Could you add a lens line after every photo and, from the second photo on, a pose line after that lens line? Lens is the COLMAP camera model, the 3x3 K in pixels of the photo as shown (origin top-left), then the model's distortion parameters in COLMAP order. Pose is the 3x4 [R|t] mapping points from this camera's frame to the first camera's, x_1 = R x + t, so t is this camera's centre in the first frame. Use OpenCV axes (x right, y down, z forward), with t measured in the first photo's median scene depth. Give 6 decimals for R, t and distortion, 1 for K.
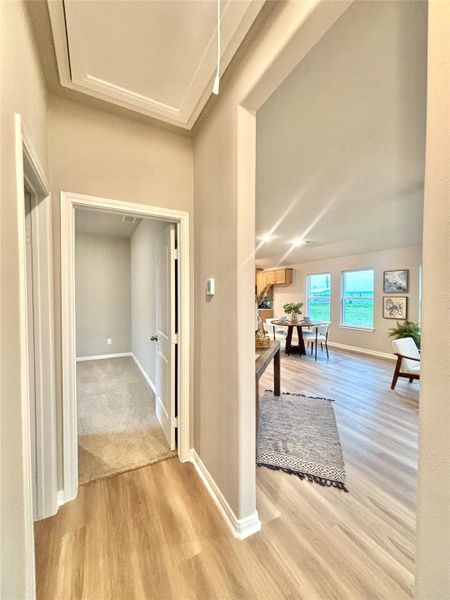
lens RADIAL K [[225.2, 0, 221.9], [0, 225.2, 298.5], [0, 0, 1]] dist [-0.000032, 0.000059]
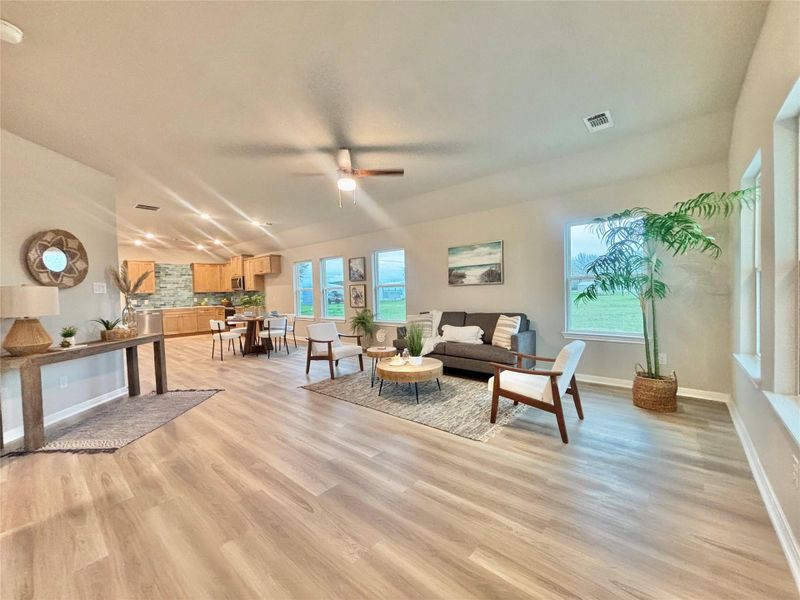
lens RADIAL K [[300.3, 0, 380.4], [0, 300.3, 299.3], [0, 0, 1]] dist [-0.000032, 0.000059]
pose [[0.940039, -0.037882, 0.338957, 0.419241], [0.034285, 0.999274, 0.016596, 0.036967], [-0.339340, -0.003980, 0.940655, -0.266823]]
